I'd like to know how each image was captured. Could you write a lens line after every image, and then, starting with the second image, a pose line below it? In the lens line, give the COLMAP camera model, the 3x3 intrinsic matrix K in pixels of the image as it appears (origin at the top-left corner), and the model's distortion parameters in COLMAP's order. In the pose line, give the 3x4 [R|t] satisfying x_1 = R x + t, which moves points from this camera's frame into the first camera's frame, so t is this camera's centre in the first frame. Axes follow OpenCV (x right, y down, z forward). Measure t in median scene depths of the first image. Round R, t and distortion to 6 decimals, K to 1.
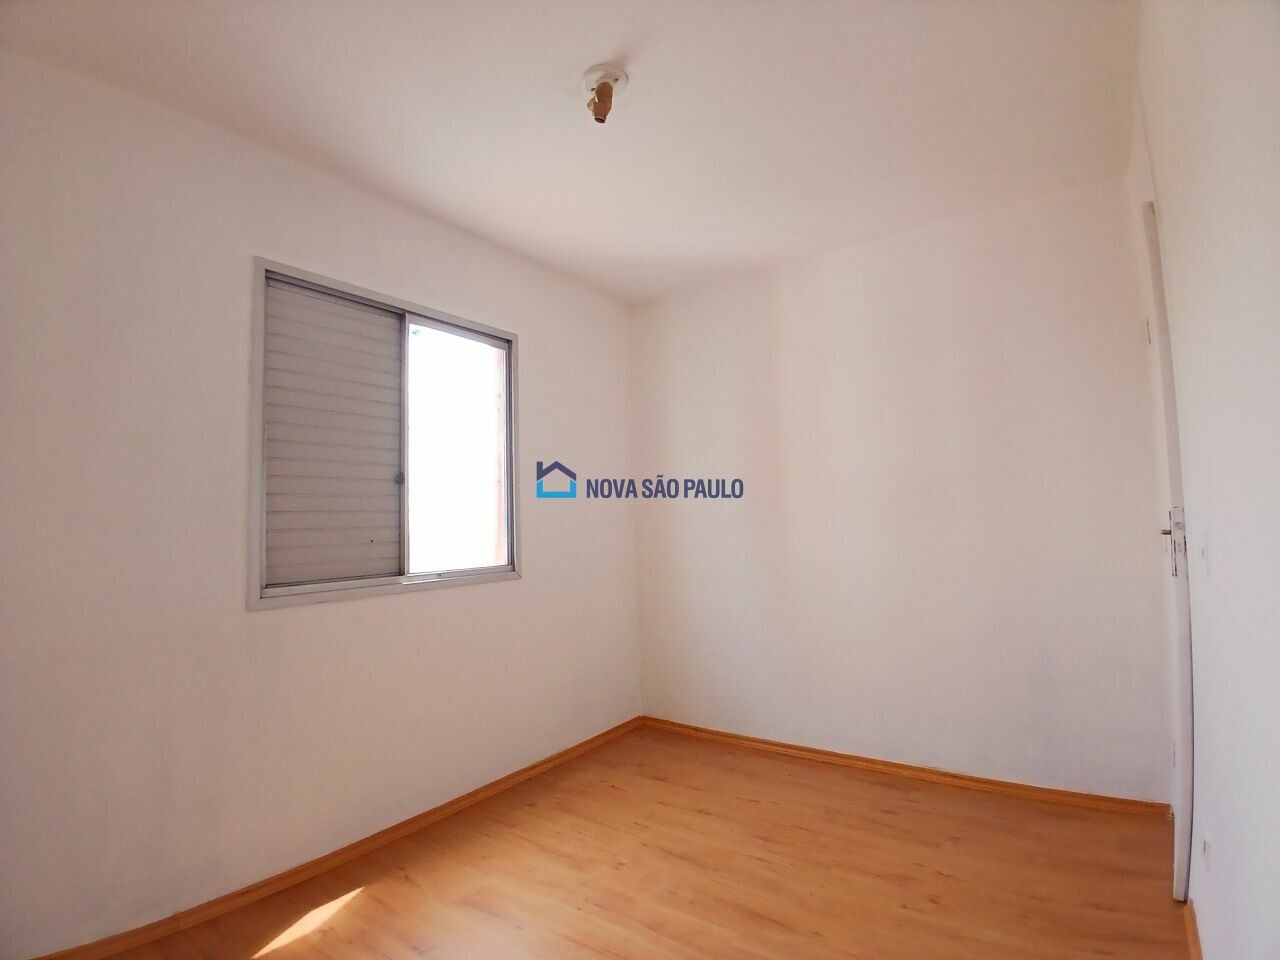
lens RADIAL K [[643.0, 0, 640.0], [0, 643.0, 480.0], [0, 0, 1]] dist [-0.000310, -0.040069]
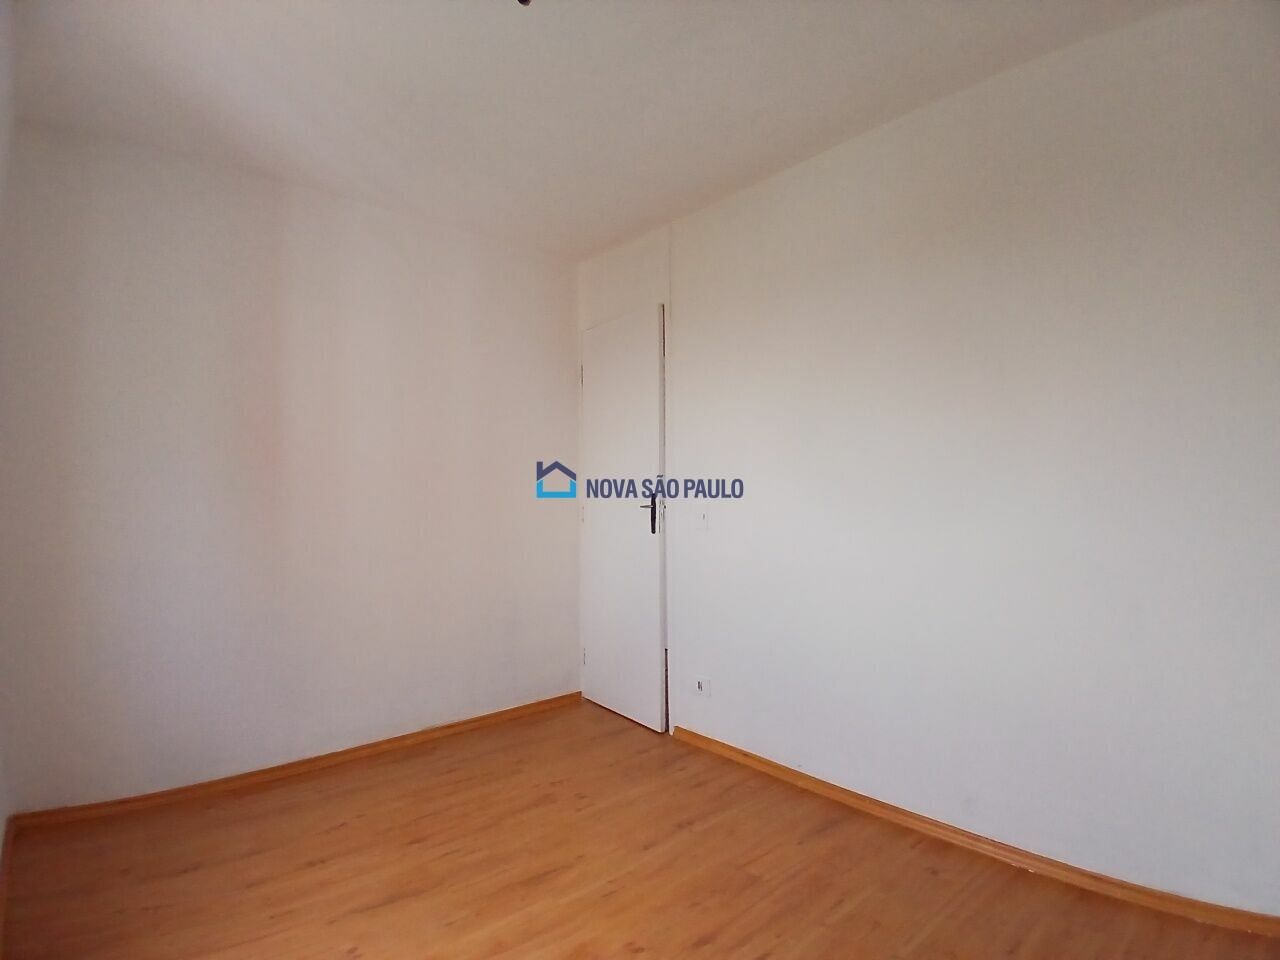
lens RADIAL K [[643.0, 0, 640.0], [0, 643.0, 480.0], [0, 0, 1]] dist [-0.000310, -0.040069]
pose [[0.241786, 0.050275, 0.969026, -0.588770], [-0.062301, 0.997401, -0.036202, 0.057222], [-0.968328, -0.051618, 0.244290, 0.462174]]
